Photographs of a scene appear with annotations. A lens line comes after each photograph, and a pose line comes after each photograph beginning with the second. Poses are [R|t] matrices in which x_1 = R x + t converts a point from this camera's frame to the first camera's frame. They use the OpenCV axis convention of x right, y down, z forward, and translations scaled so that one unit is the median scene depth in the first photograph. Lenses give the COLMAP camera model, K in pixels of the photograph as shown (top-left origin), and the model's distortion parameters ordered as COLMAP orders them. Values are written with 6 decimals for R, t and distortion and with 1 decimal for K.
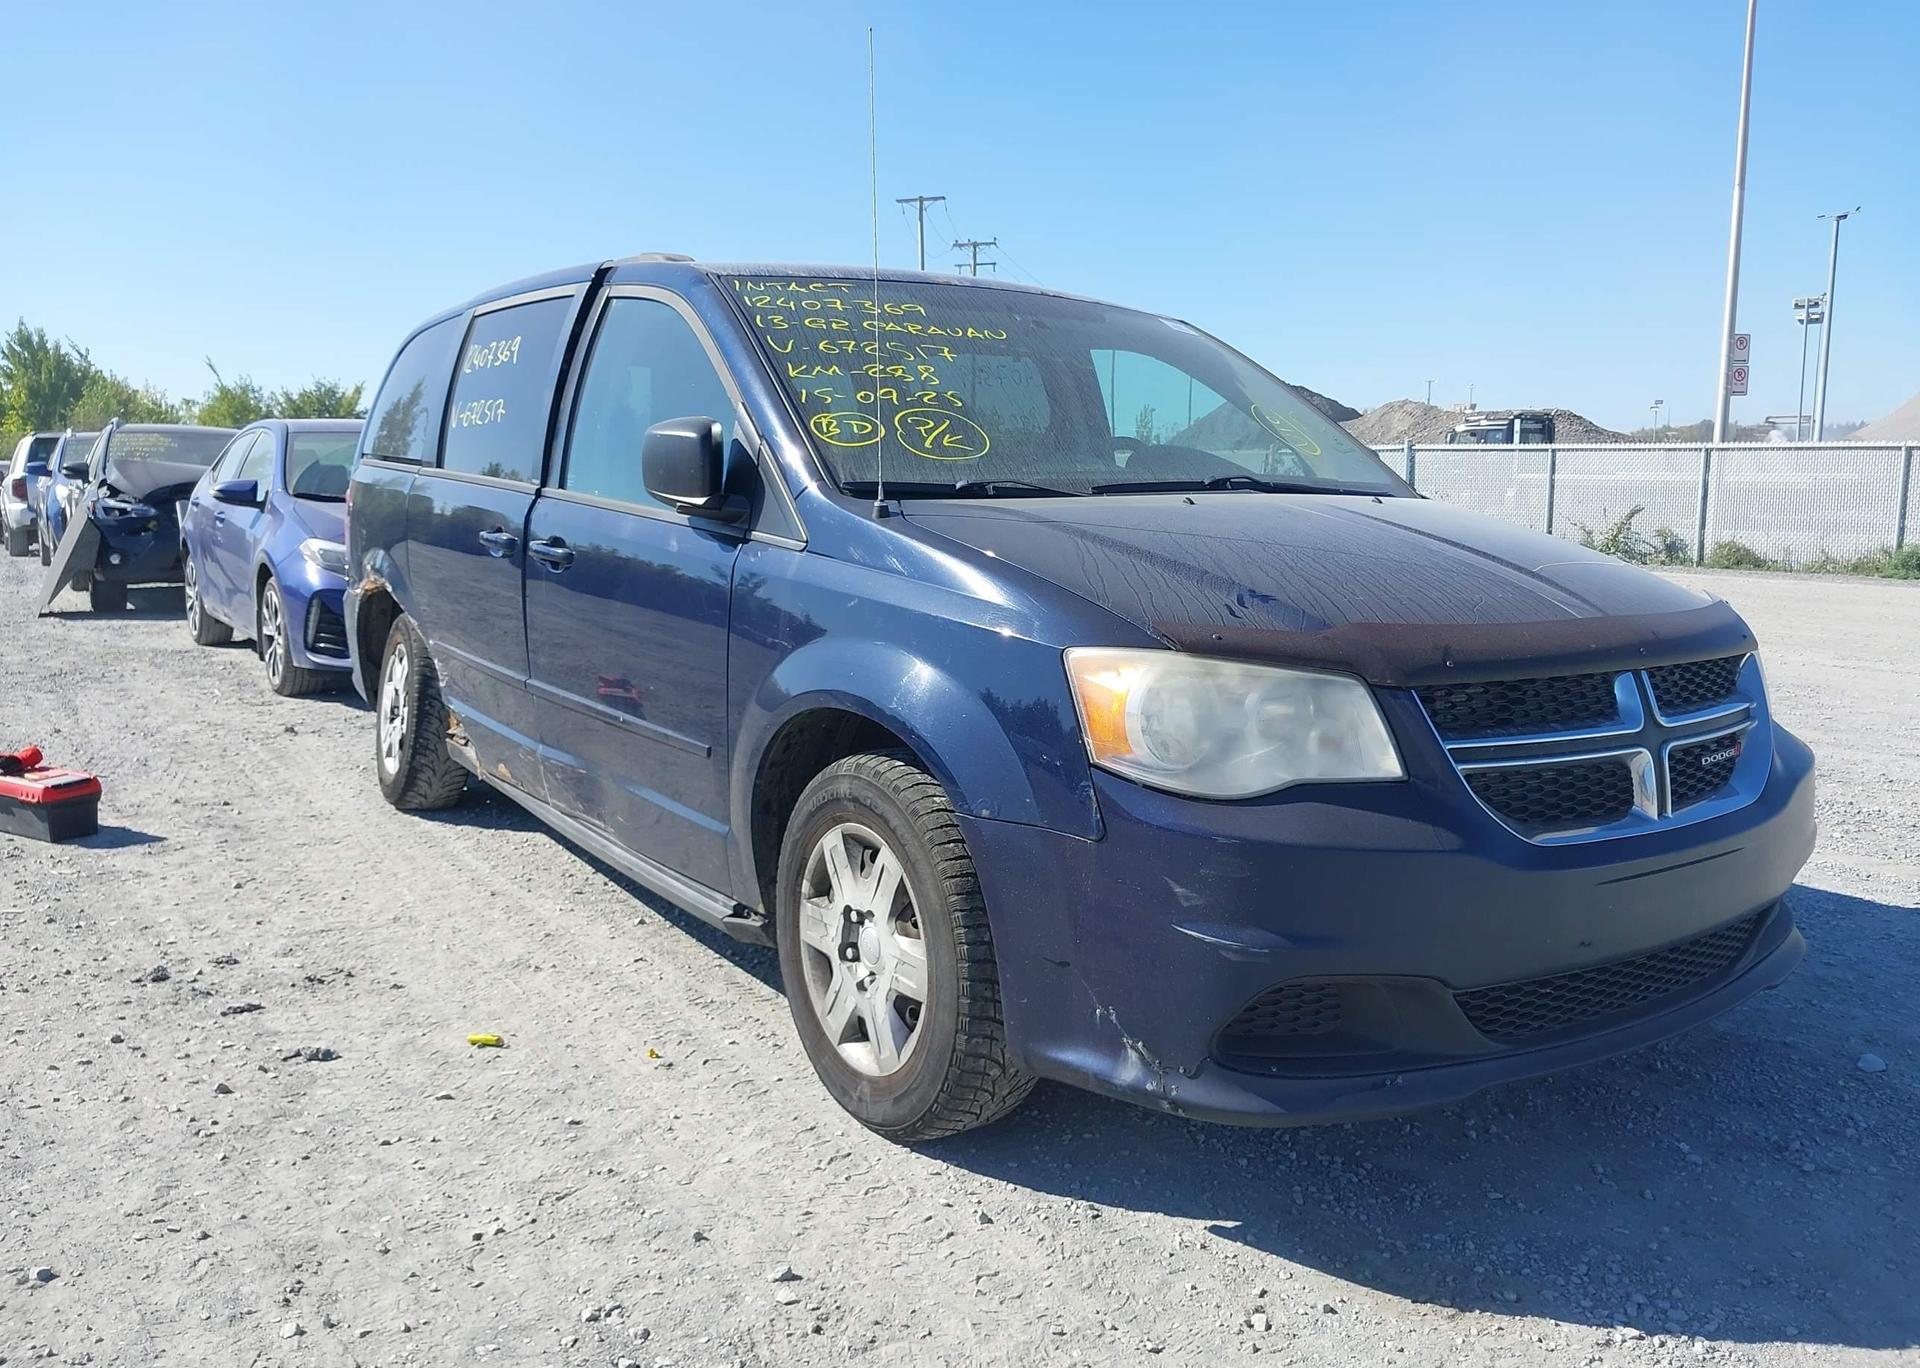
lens RADIAL K [[1531.2, 0, 959.1], [0, 1531.2, 686.8], [0, 0, 1]] dist [0.047340, -0.063913]
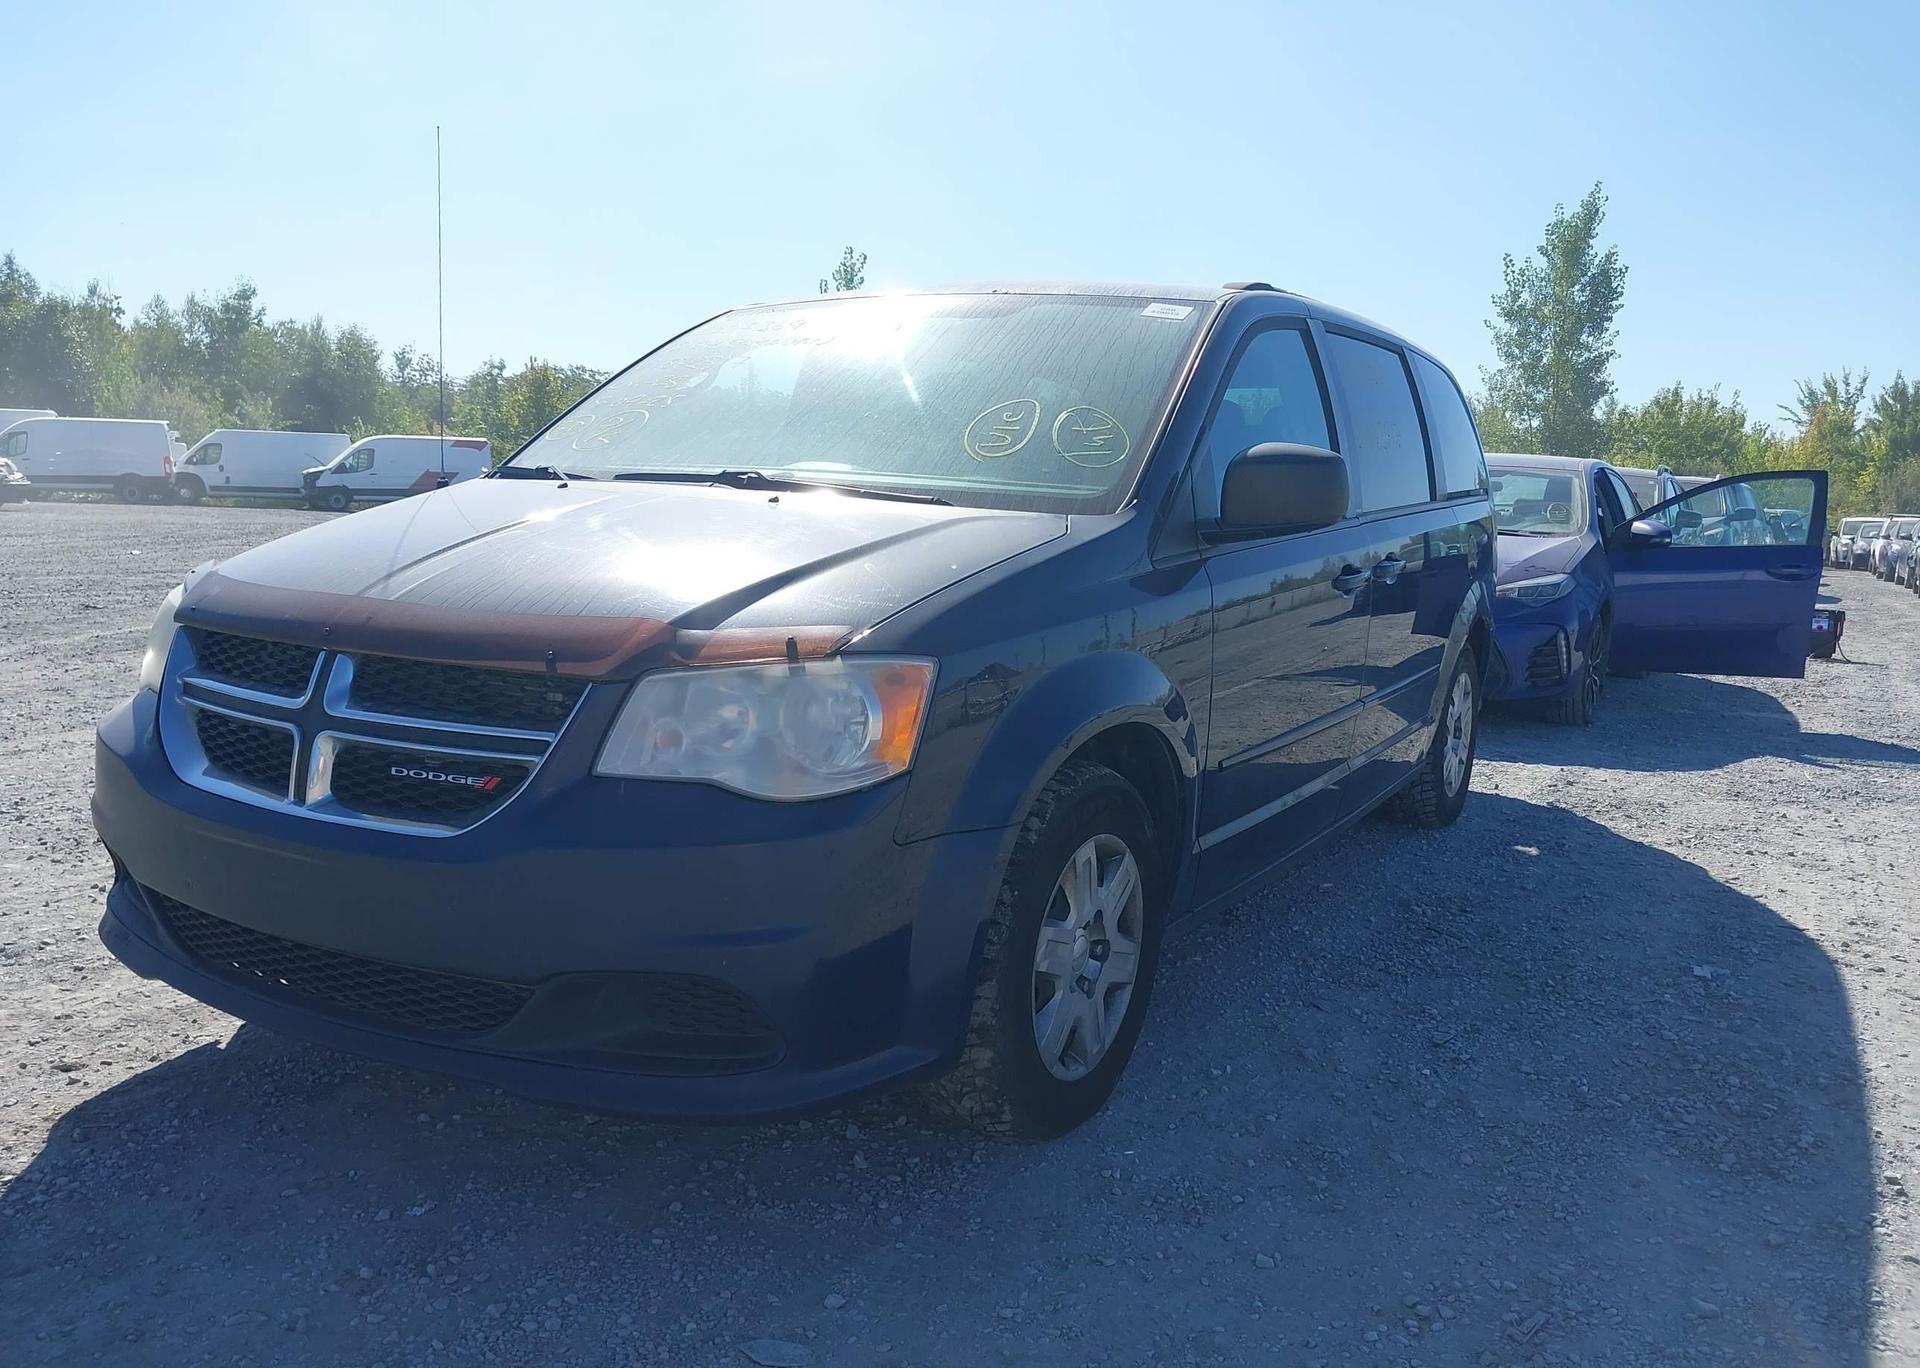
lens RADIAL K [[1531.2, 0, 946.1], [0, 1531.2, 684.1], [0, 0, 1]] dist [0.047340, -0.063913]
pose [[0.442701, 0.129614, -0.887252, 1.234437], [-0.161511, 0.984840, 0.063282, -0.095390], [0.882003, 0.115286, 0.456924, 0.762258]]
